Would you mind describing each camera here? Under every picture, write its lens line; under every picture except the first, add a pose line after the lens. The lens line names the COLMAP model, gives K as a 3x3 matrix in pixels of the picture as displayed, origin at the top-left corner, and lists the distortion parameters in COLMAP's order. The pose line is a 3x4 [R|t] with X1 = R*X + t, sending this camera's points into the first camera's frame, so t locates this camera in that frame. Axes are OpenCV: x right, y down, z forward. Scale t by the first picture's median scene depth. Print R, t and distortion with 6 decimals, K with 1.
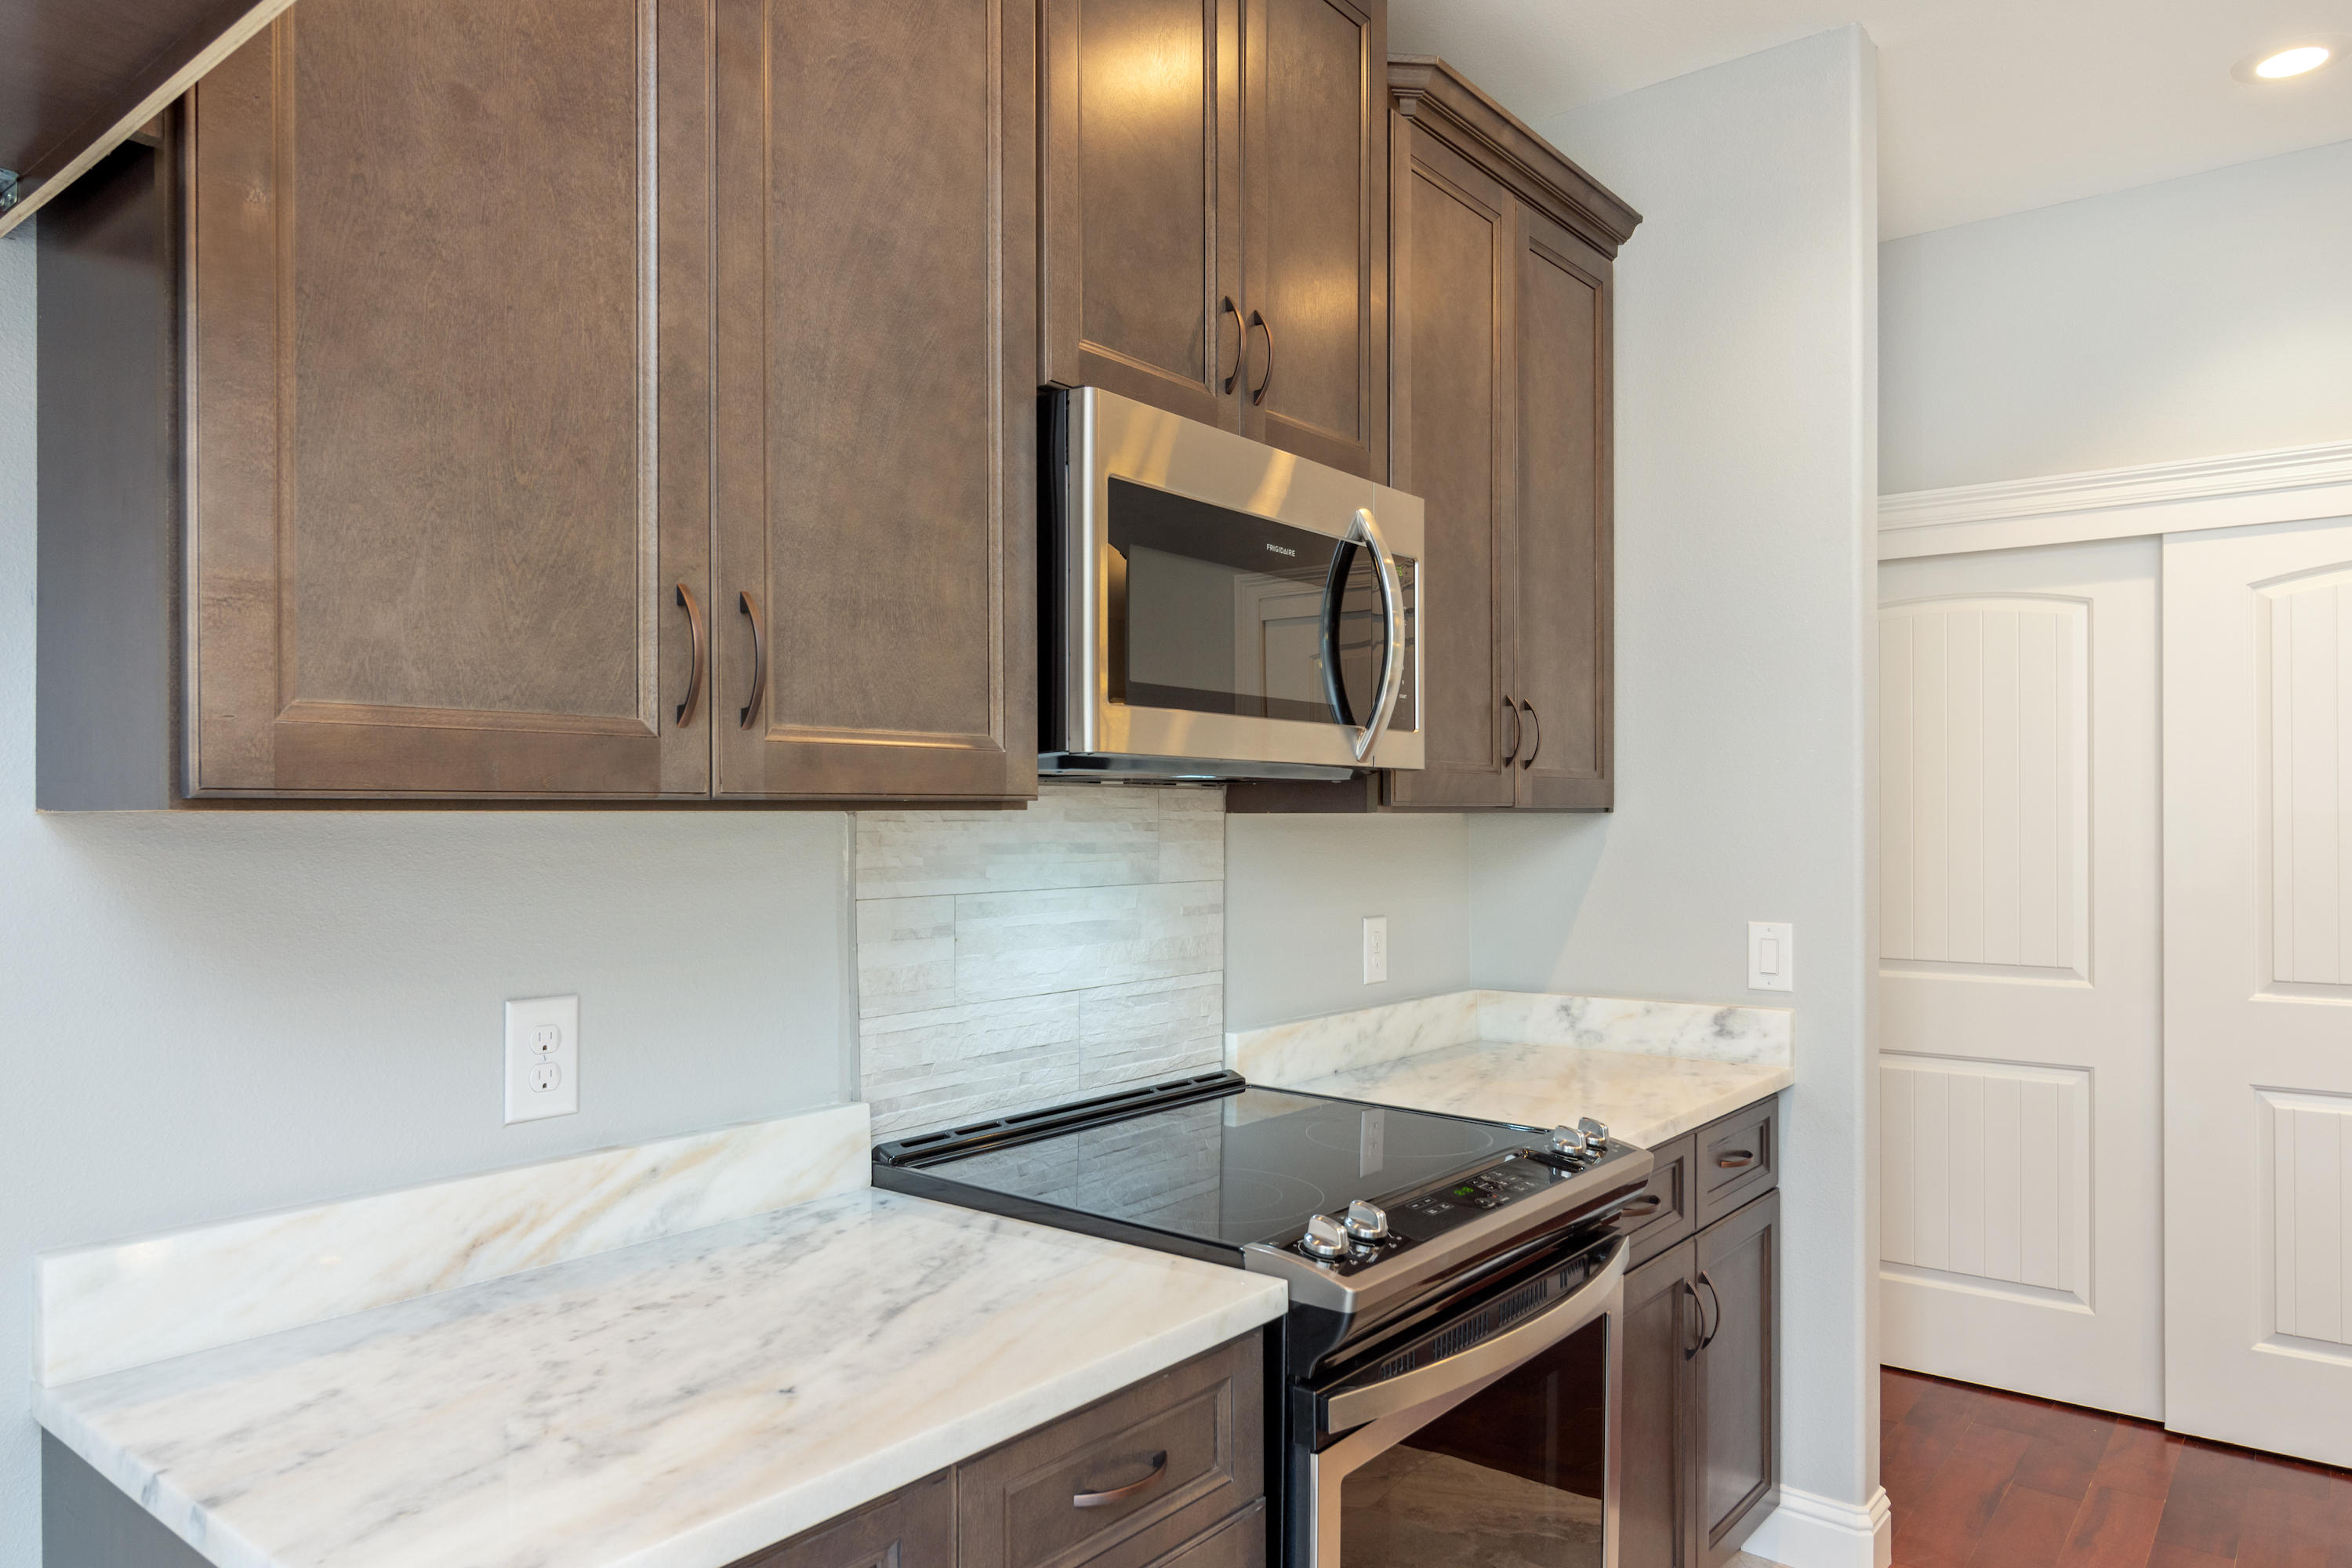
lens RADIAL K [[1519.5, 0, 1173.1], [0, 1519.5, 816.8], [0, 0, 1]] dist [-0.009937, 0.010441]
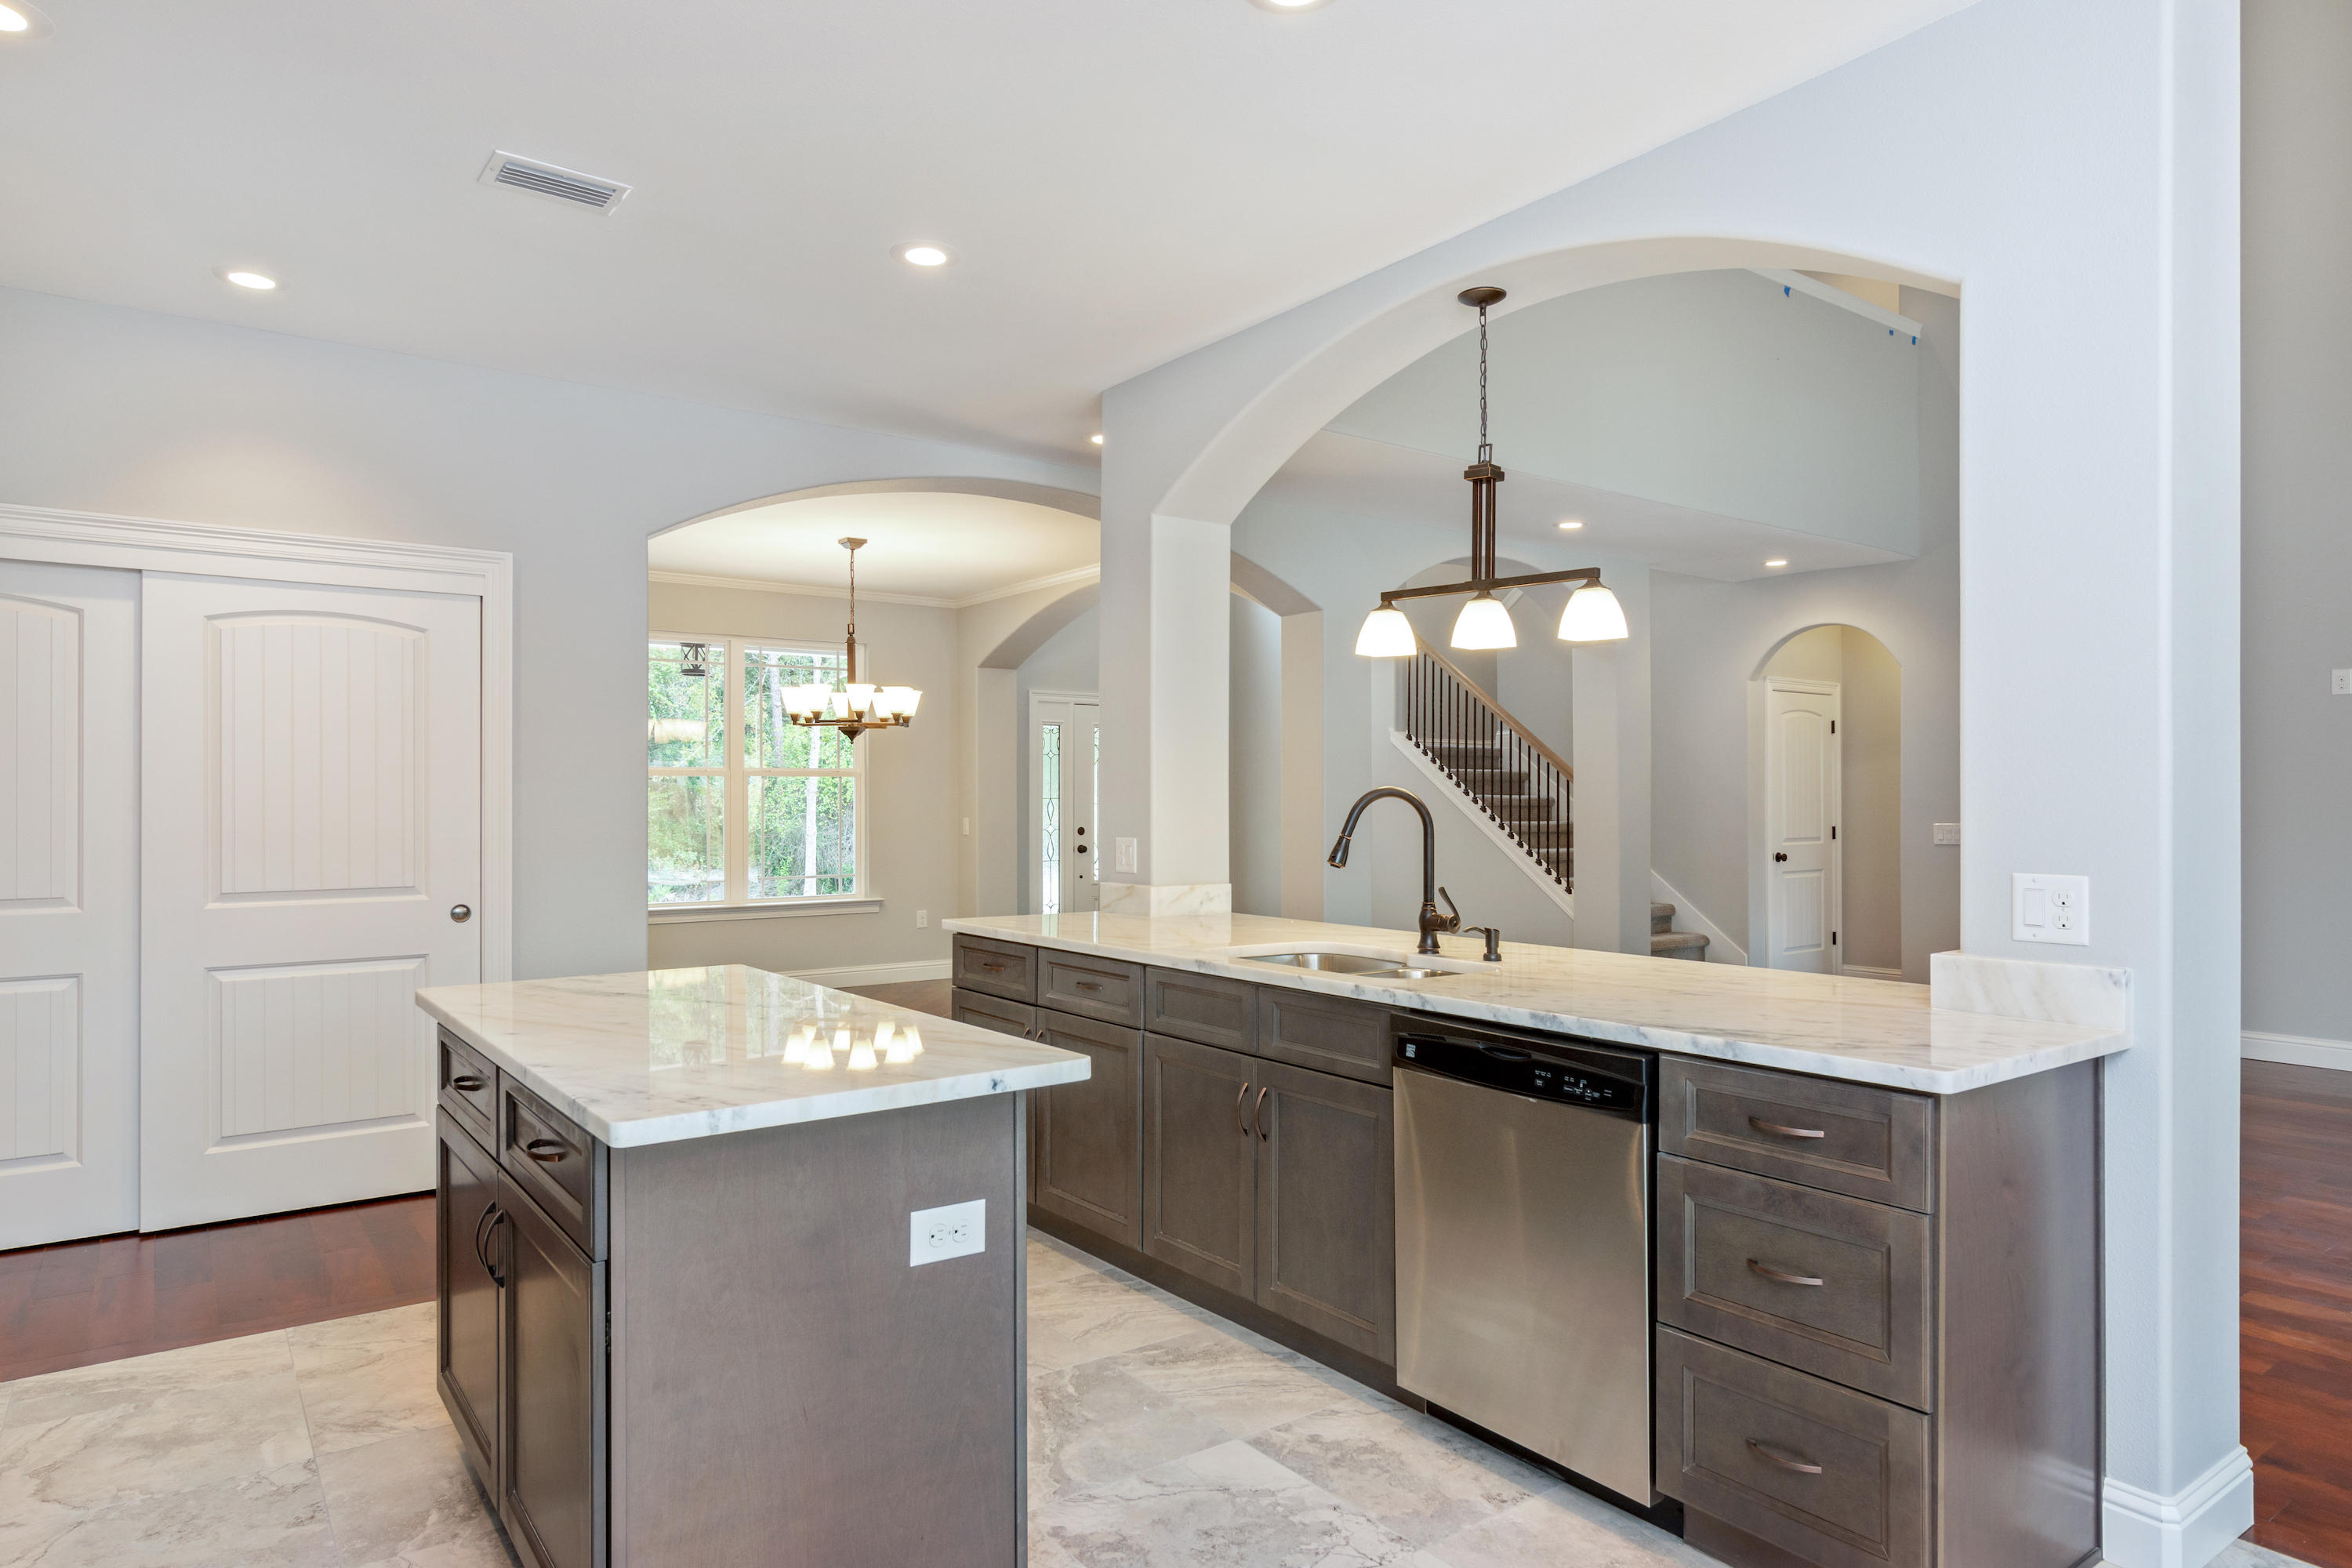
lens RADIAL K [[1390.2, 0, 1186.2], [0, 1390.2, 793.1], [0, 0, 1]] dist [0.001885, -0.001765]
pose [[0.261358, 0.007200, 0.965215, -0.424029], [0.001084, 0.999969, -0.007753, 0.032670], [-0.965241, 0.003073, 0.261342, -0.314882]]
